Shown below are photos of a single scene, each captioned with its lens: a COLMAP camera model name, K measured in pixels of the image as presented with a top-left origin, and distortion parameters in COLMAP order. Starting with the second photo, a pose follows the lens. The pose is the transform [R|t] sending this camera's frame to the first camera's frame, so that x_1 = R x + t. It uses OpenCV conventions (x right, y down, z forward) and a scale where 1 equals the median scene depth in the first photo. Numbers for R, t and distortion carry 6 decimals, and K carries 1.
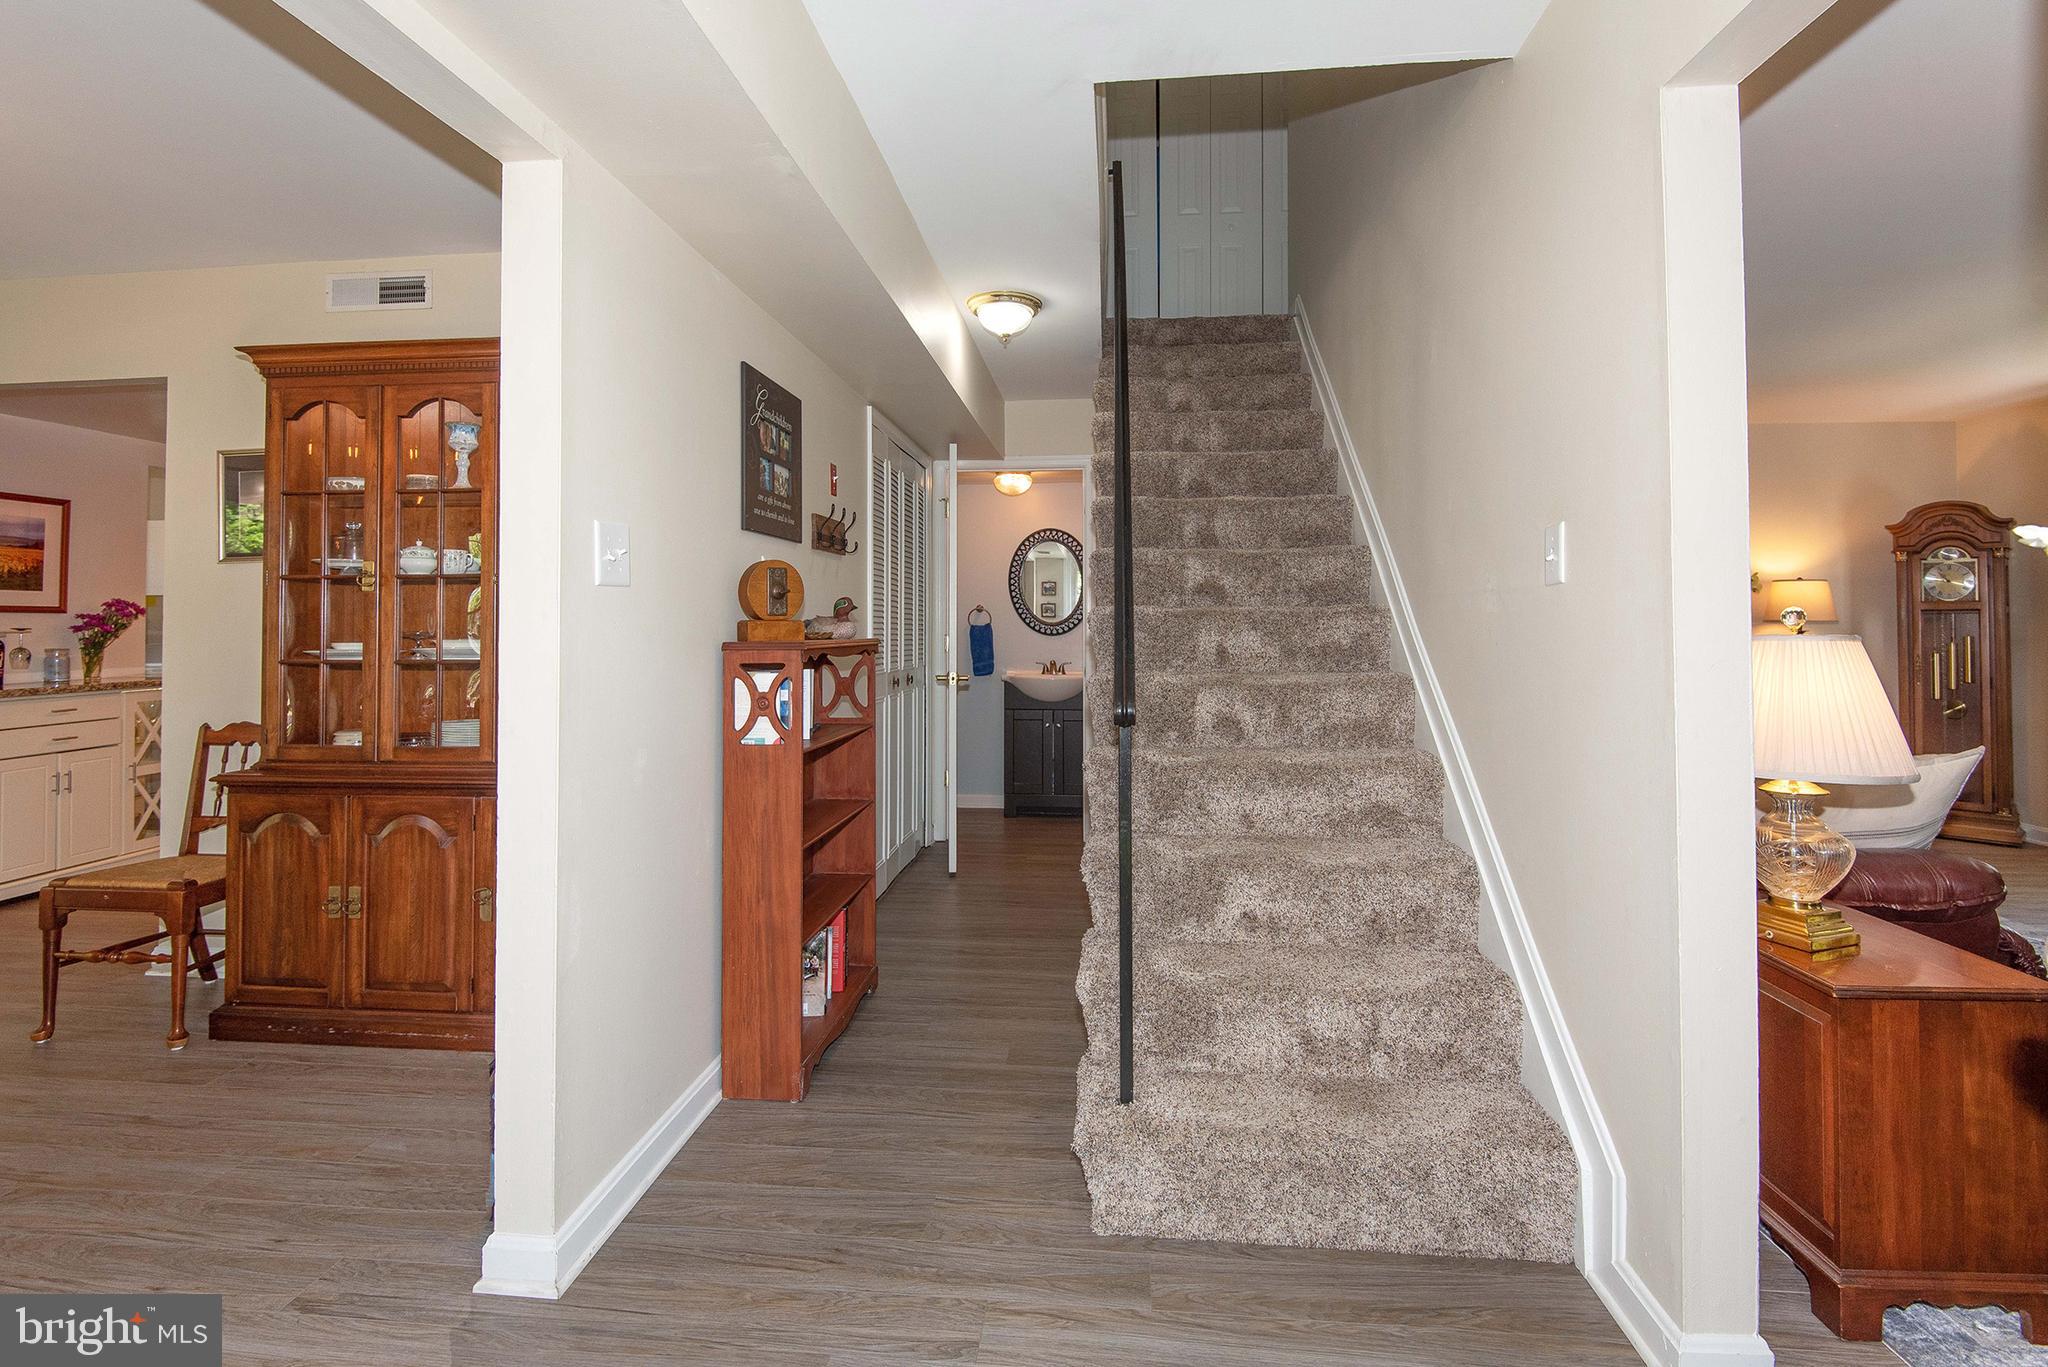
lens RADIAL K [[973.1, 0, 1060.2], [0, 973.1, 614.4], [0, 0, 1]] dist [0.001271, -0.017588]
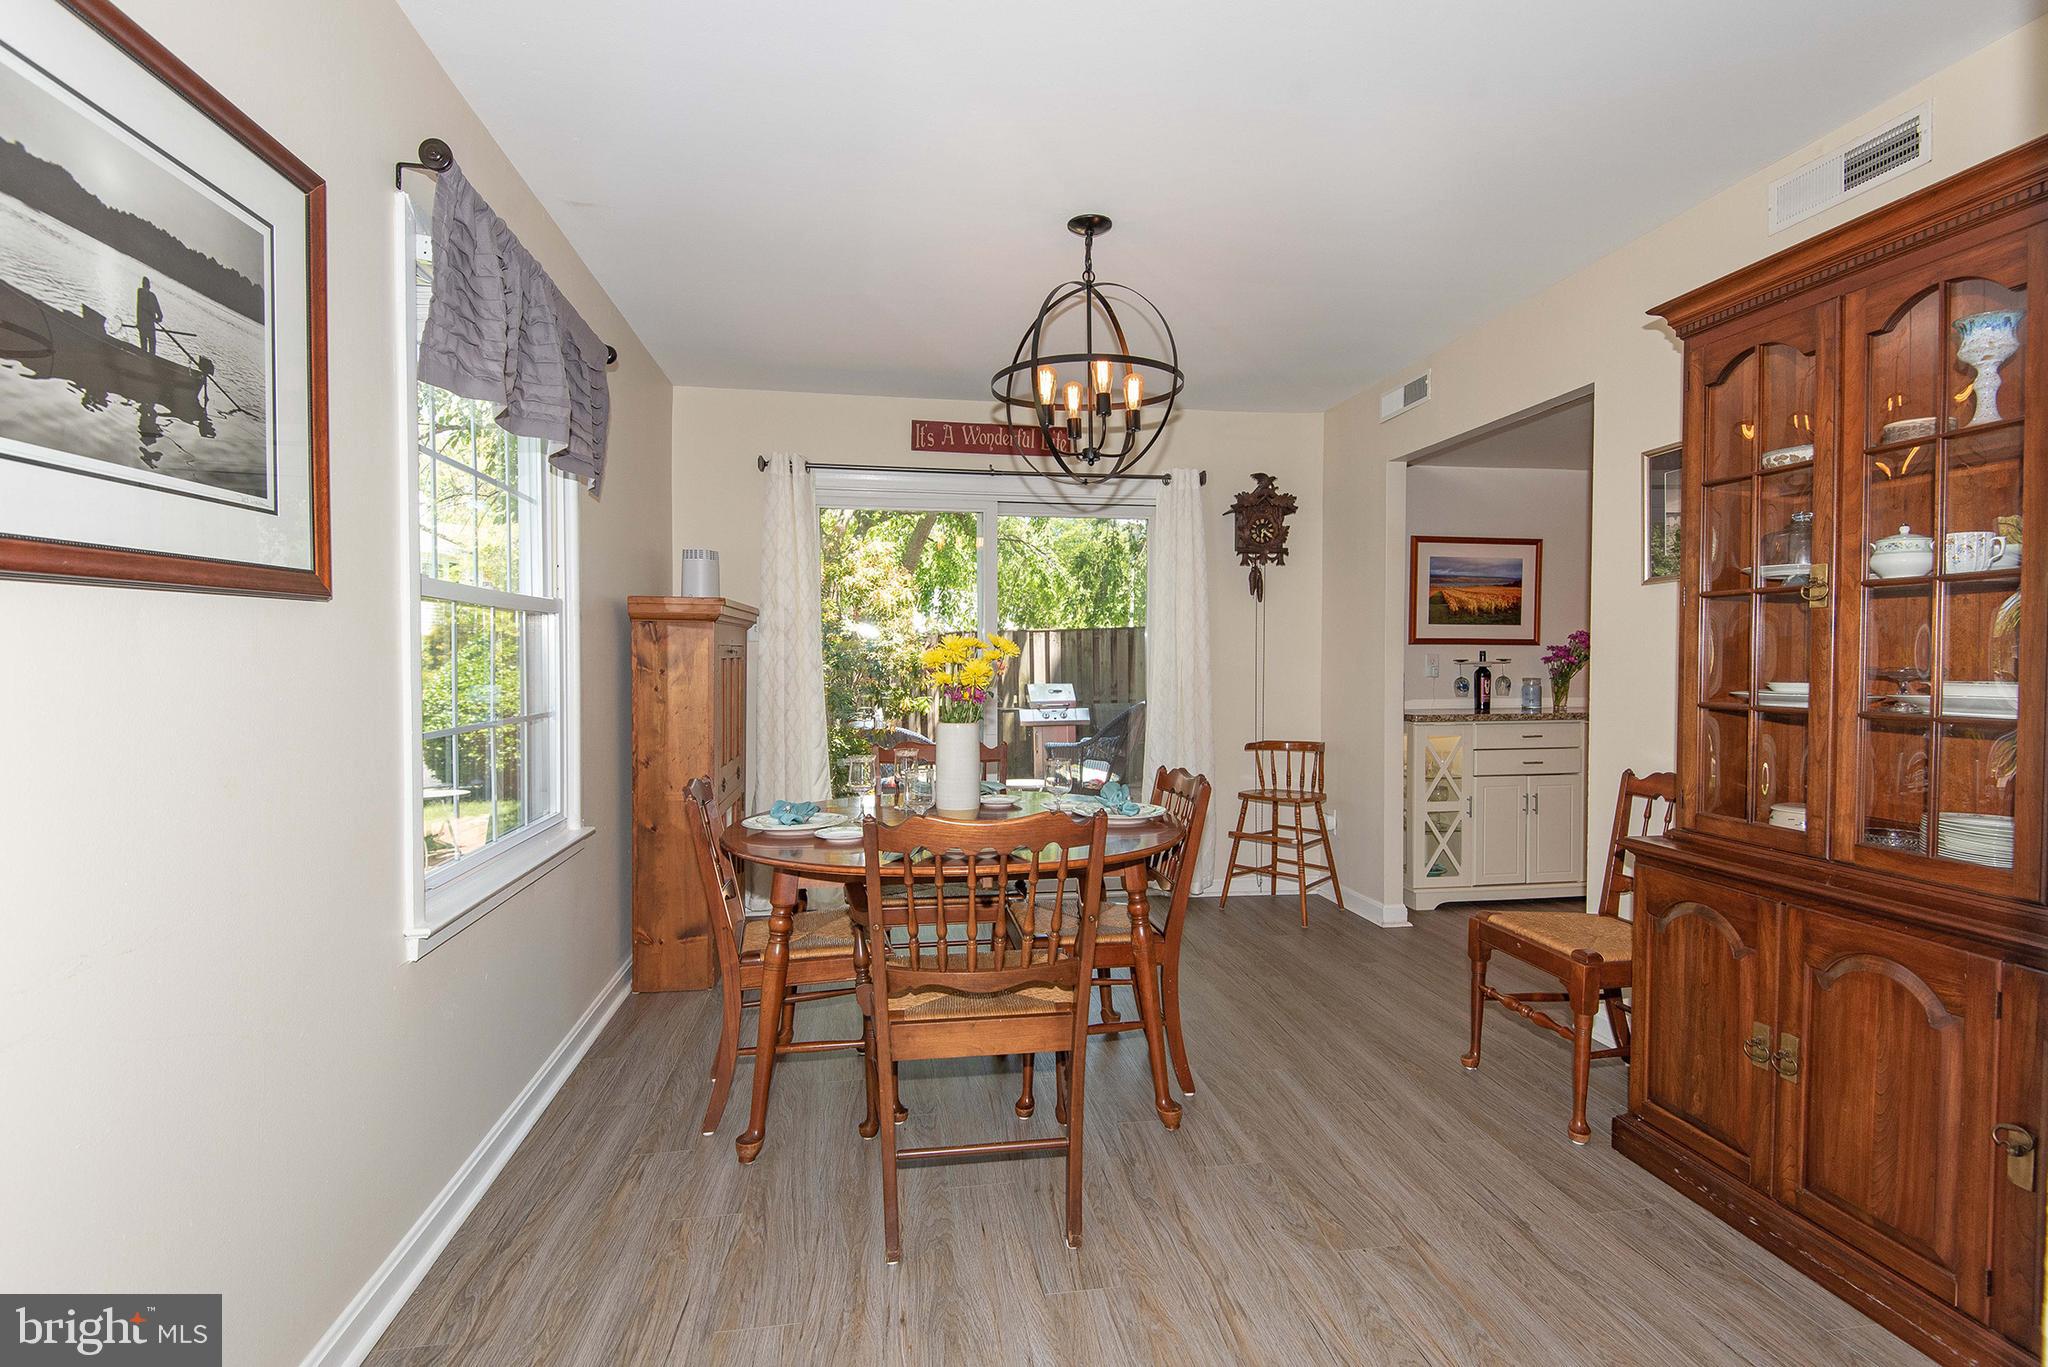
lens RADIAL K [[994.8, 0, 1023.0], [0, 994.8, 674.9], [0, 0, 1]] dist [-0.000155, -0.001532]
pose [[0.244002, 0.020613, -0.969556, -0.169729], [0.007993, 0.999697, 0.023265, 0.002238], [0.969742, -0.013426, 0.243763, 0.283192]]
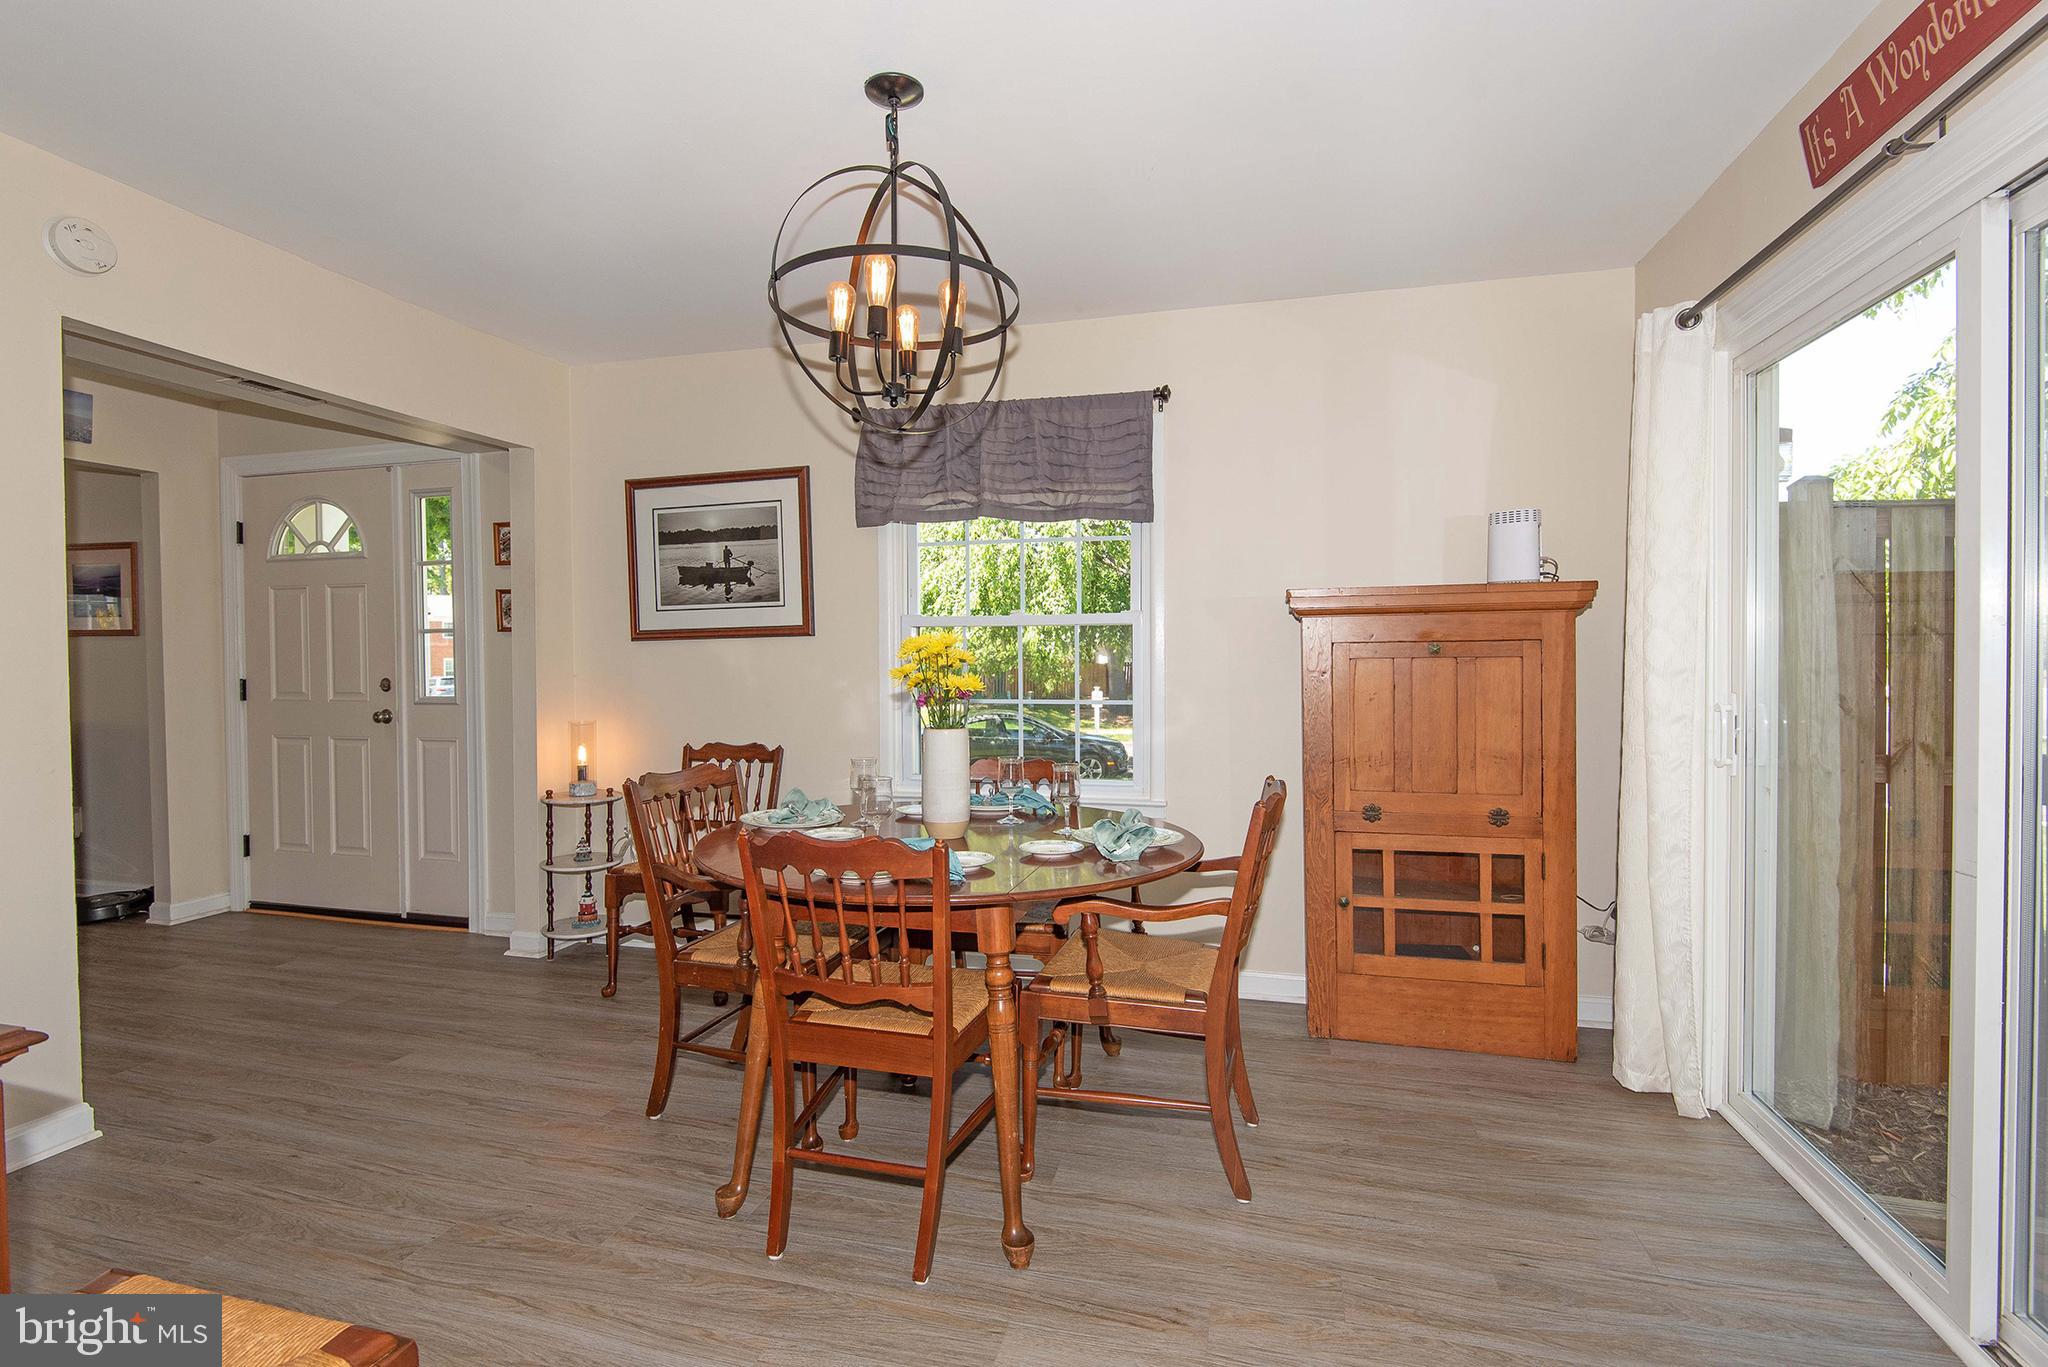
lens RADIAL K [[953.0, 0, 1016.7], [0, 953.0, 722.7], [0, 0, 1]] dist [-0.000503, -0.000455]
pose [[-0.985277, -0.005019, 0.170891, -1.167074], [0.002124, 0.999132, 0.041592, 0.031721], [-0.170952, 0.041342, -0.984412, 1.167948]]
